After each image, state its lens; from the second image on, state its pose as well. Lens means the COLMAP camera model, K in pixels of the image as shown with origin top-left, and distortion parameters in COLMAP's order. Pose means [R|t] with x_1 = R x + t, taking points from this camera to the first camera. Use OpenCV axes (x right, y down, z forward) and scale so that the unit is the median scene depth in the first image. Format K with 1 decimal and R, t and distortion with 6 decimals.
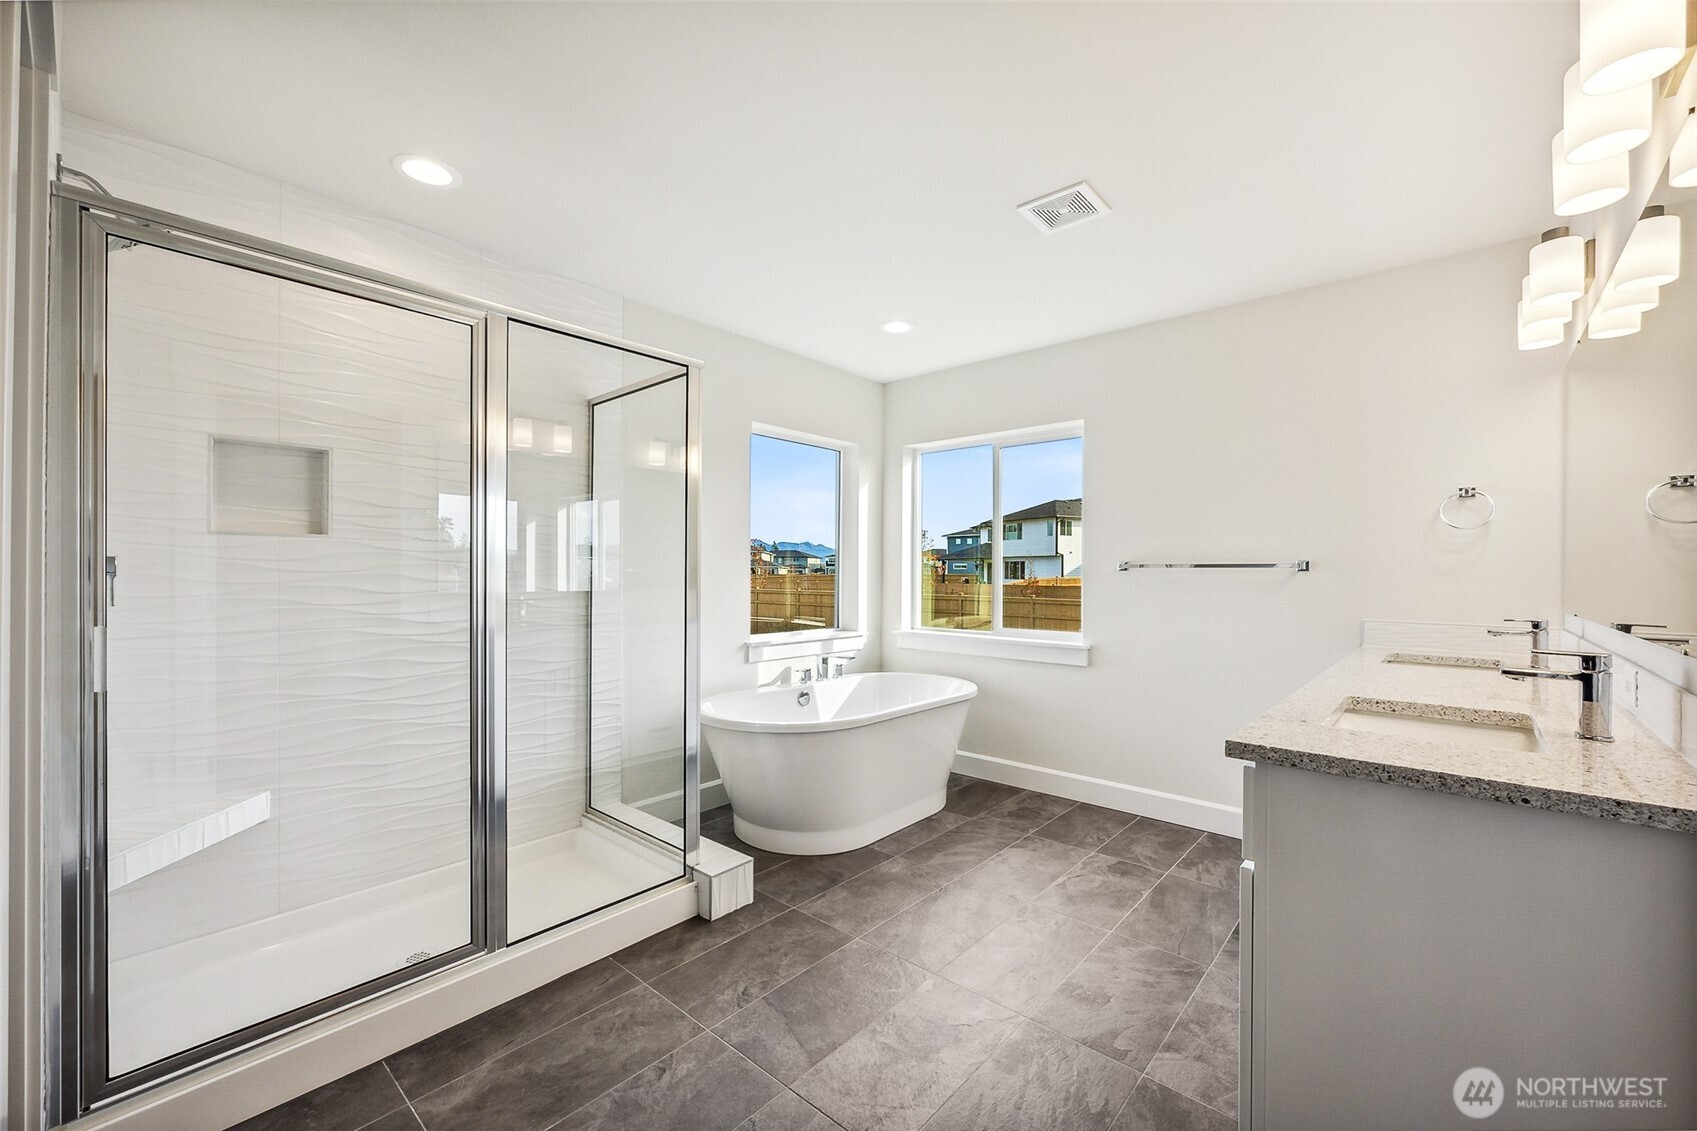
lens RADIAL K [[680.0, 0, 842.8], [0, 680.0, 572.3], [0, 0, 1]] dist [-0.001141, 0.000860]
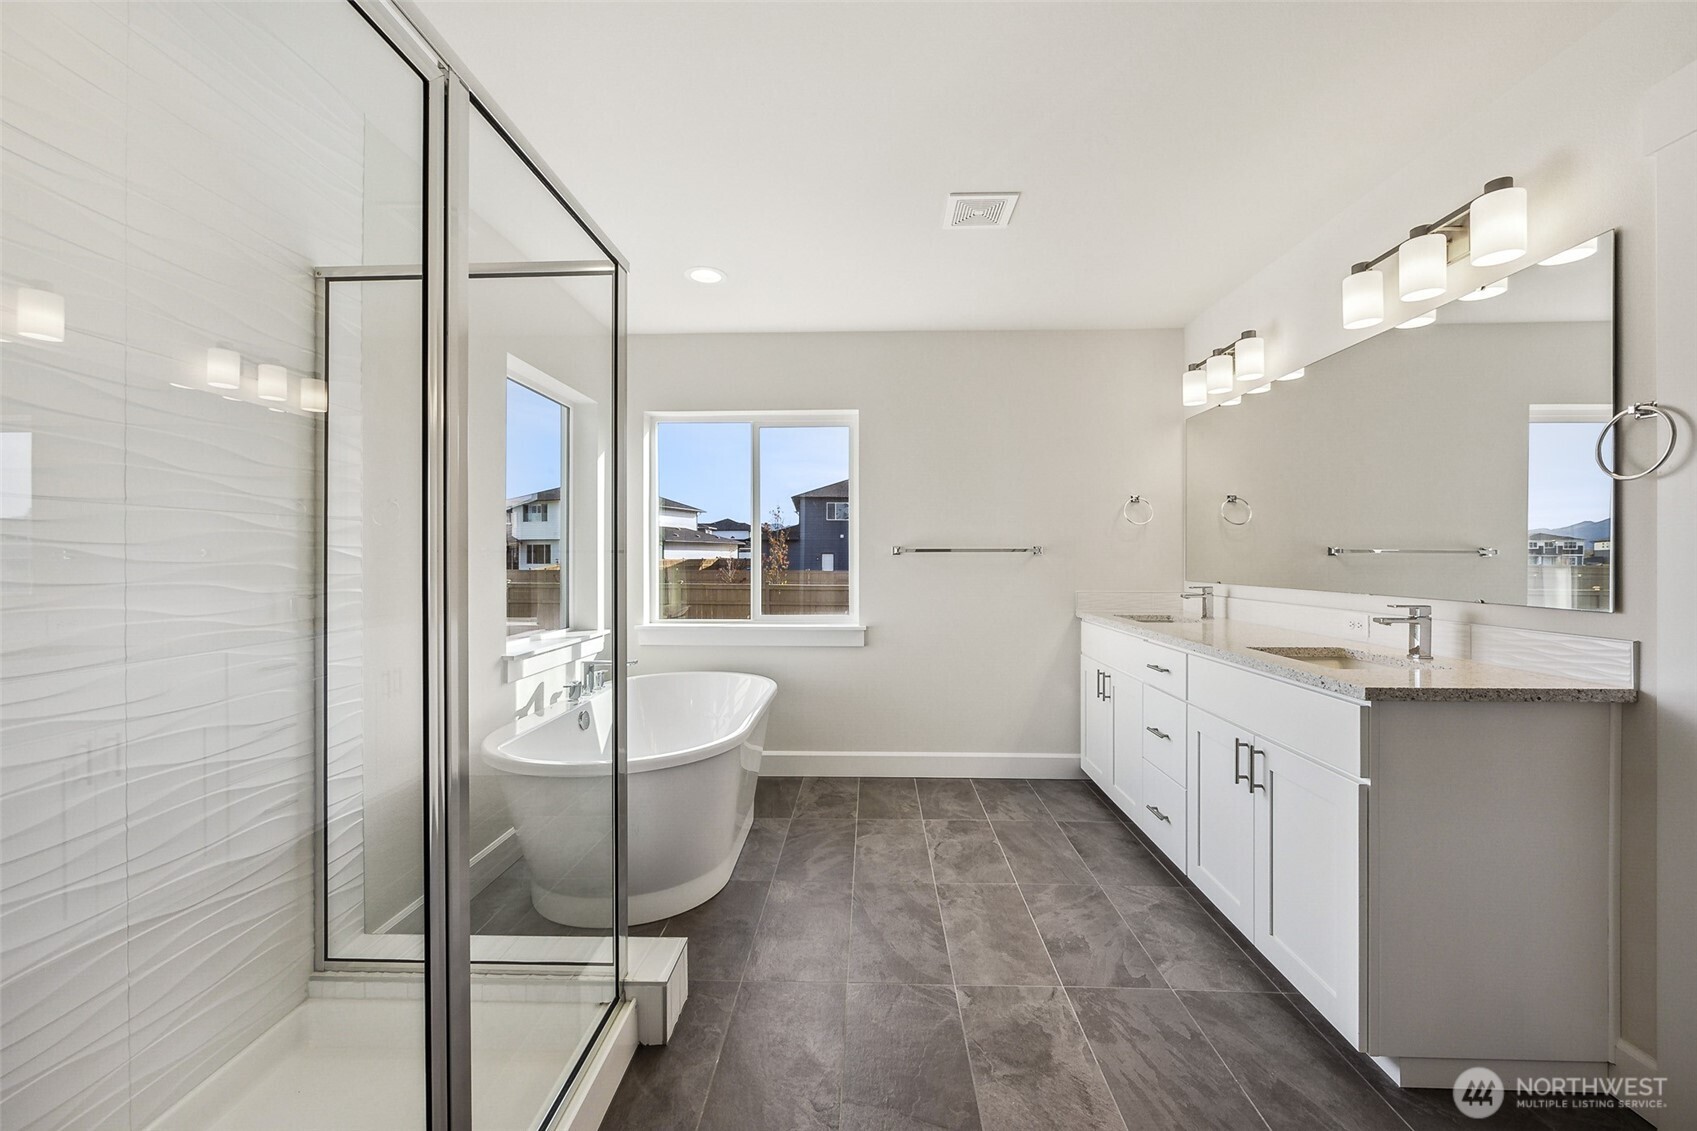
lens RADIAL K [[680.0, 0, 847.0], [0, 680.0, 555.2], [0, 0, 1]] dist [-0.001141, 0.000860]
pose [[0.766914, -0.004014, 0.641738, -0.388597], [0.004859, 0.999988, 0.000448, -0.002931], [-0.641732, 0.002774, 0.766924, 0.248924]]
